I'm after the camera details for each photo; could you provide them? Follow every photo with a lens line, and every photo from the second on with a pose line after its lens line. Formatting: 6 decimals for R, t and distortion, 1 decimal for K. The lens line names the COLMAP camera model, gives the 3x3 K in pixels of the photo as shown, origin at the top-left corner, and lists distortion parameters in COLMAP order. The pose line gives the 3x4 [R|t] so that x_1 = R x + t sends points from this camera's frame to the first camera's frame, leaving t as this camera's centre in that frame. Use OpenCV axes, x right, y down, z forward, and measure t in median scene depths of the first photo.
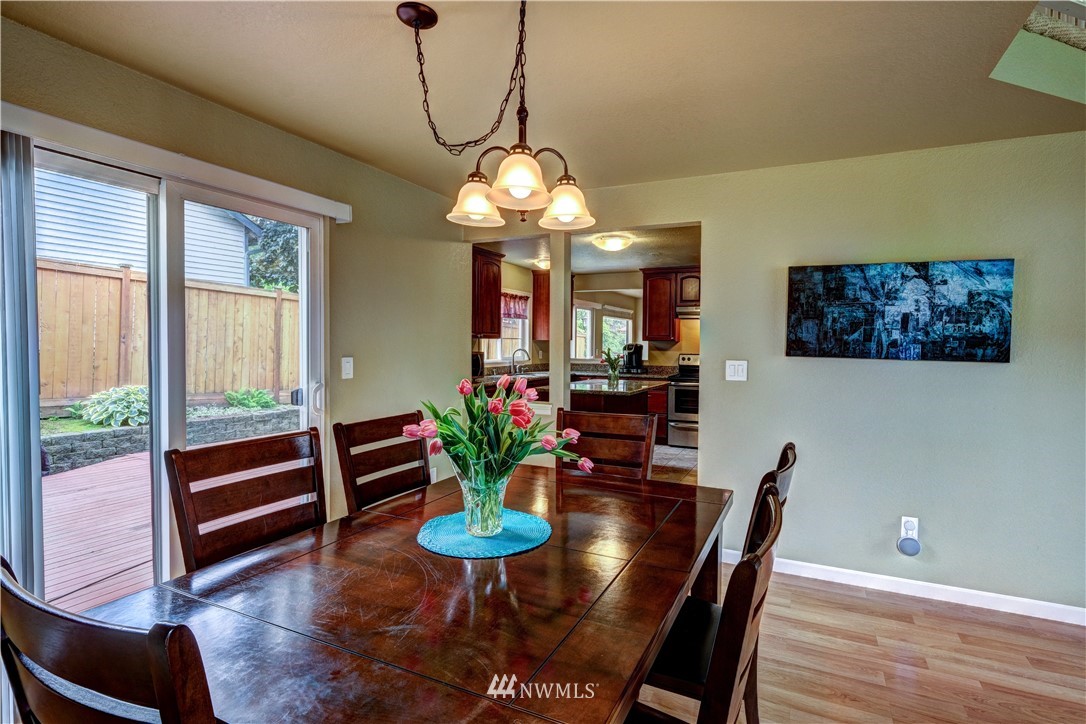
lens RADIAL K [[538.1, 0, 561.9], [0, 538.1, 361.9], [0, 0, 1]] dist [-0.001824, -0.000342]
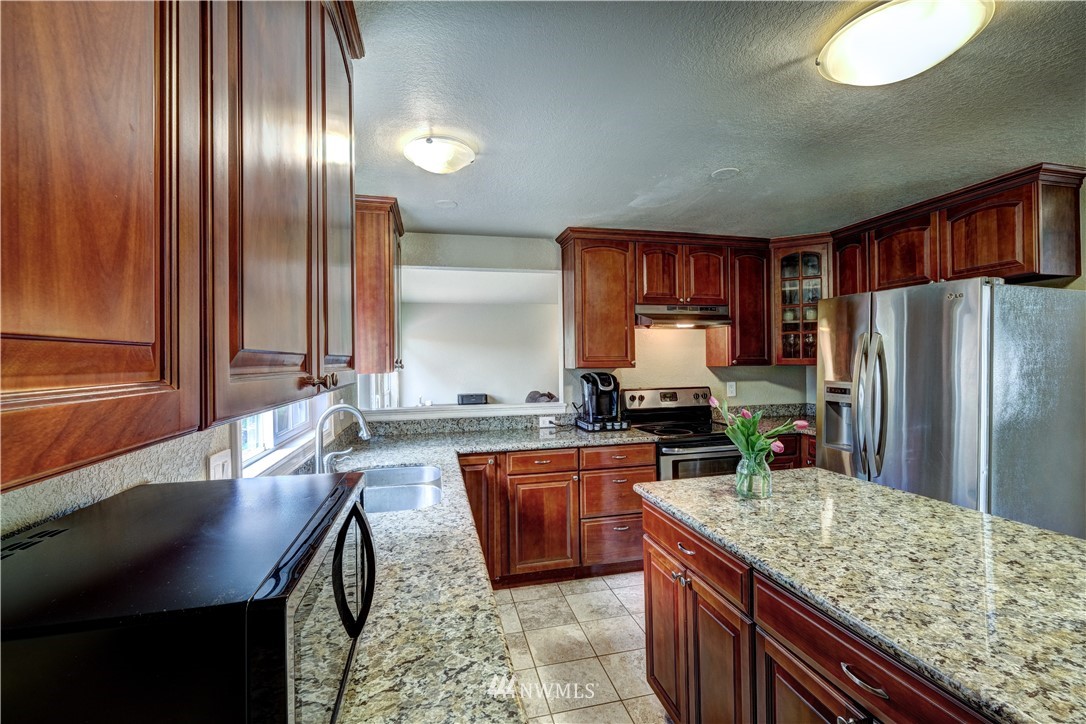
lens RADIAL K [[475.6, 0, 543.0], [0, 475.6, 362.0], [0, 0, 1]] dist [-0.001751, -0.000261]
pose [[0.783038, -0.023004, 0.621549, -0.388719], [0.042354, 0.998968, -0.016385, -0.098746], [-0.620531, 0.039155, 0.783204, 1.665640]]
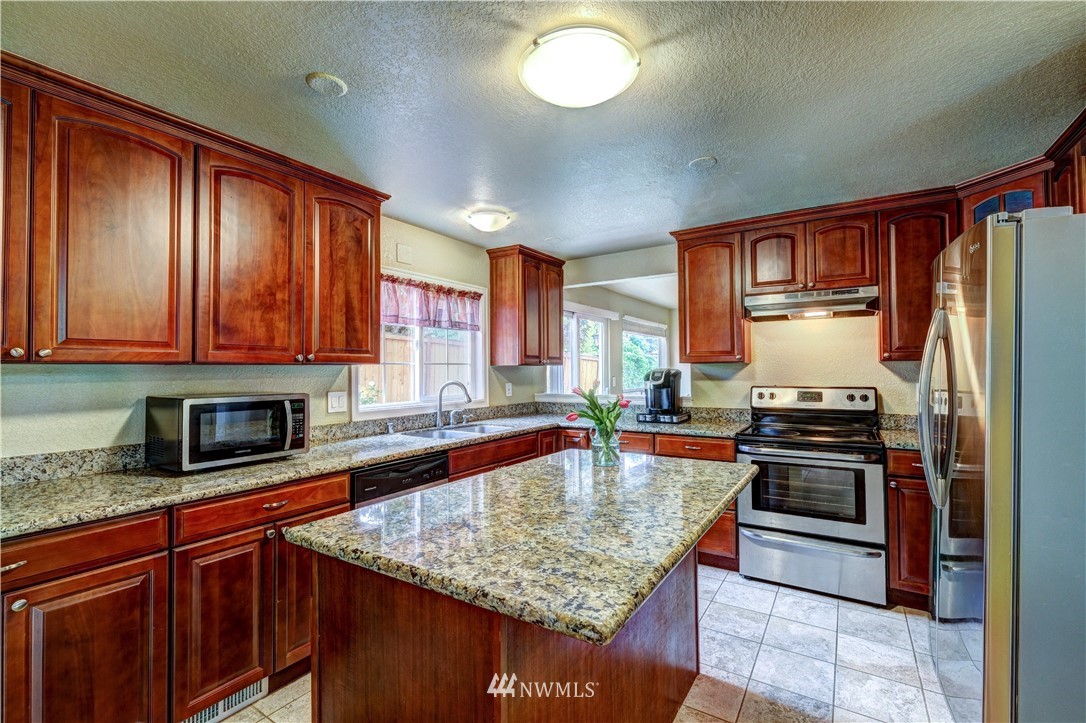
lens RADIAL K [[469.0, 0, 543.0], [0, 469.0, 361.5], [0, 0, 1]] dist [-0.000683, -0.000119]
pose [[0.990320, -0.021727, -0.137095, 0.194732], [0.014544, 0.998479, -0.053180, -0.044429], [0.138041, 0.050672, 0.989129, 1.282143]]
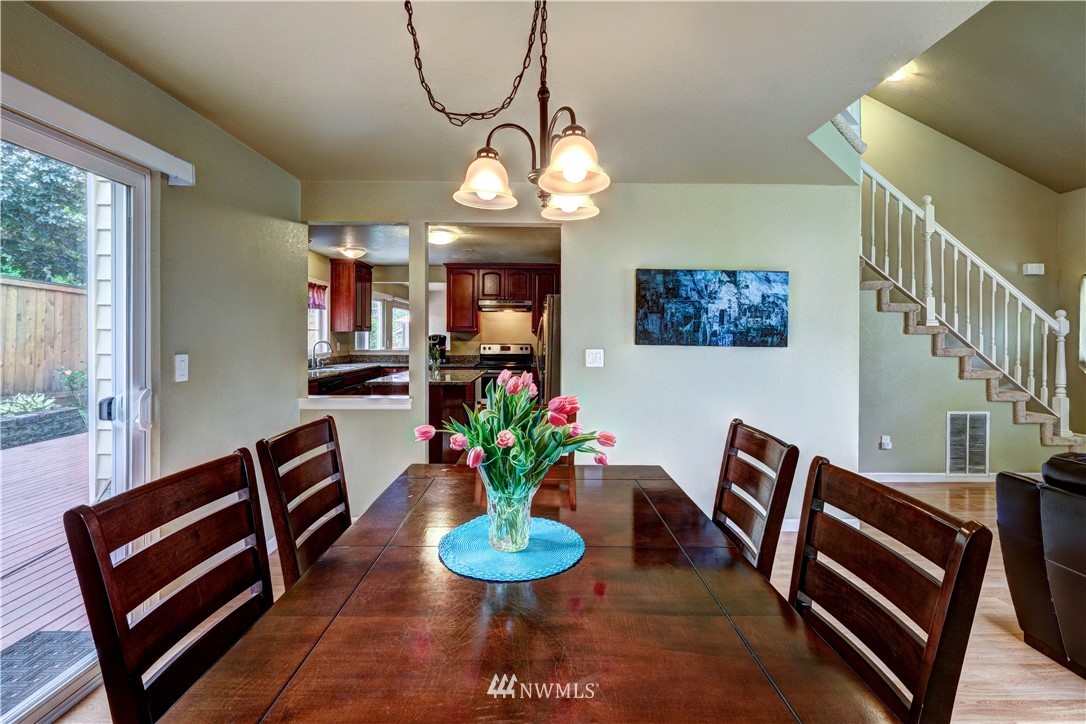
lens RADIAL K [[495.5, 0, 543.9], [0, 495.5, 337.9], [0, 0, 1]] dist [-0.001236, -0.000084]
pose [[0.901453, -0.008998, 0.432783, -0.245118], [0.020425, 0.999555, -0.021762, -0.006488], [-0.432395, 0.028457, 0.901235, 0.119235]]
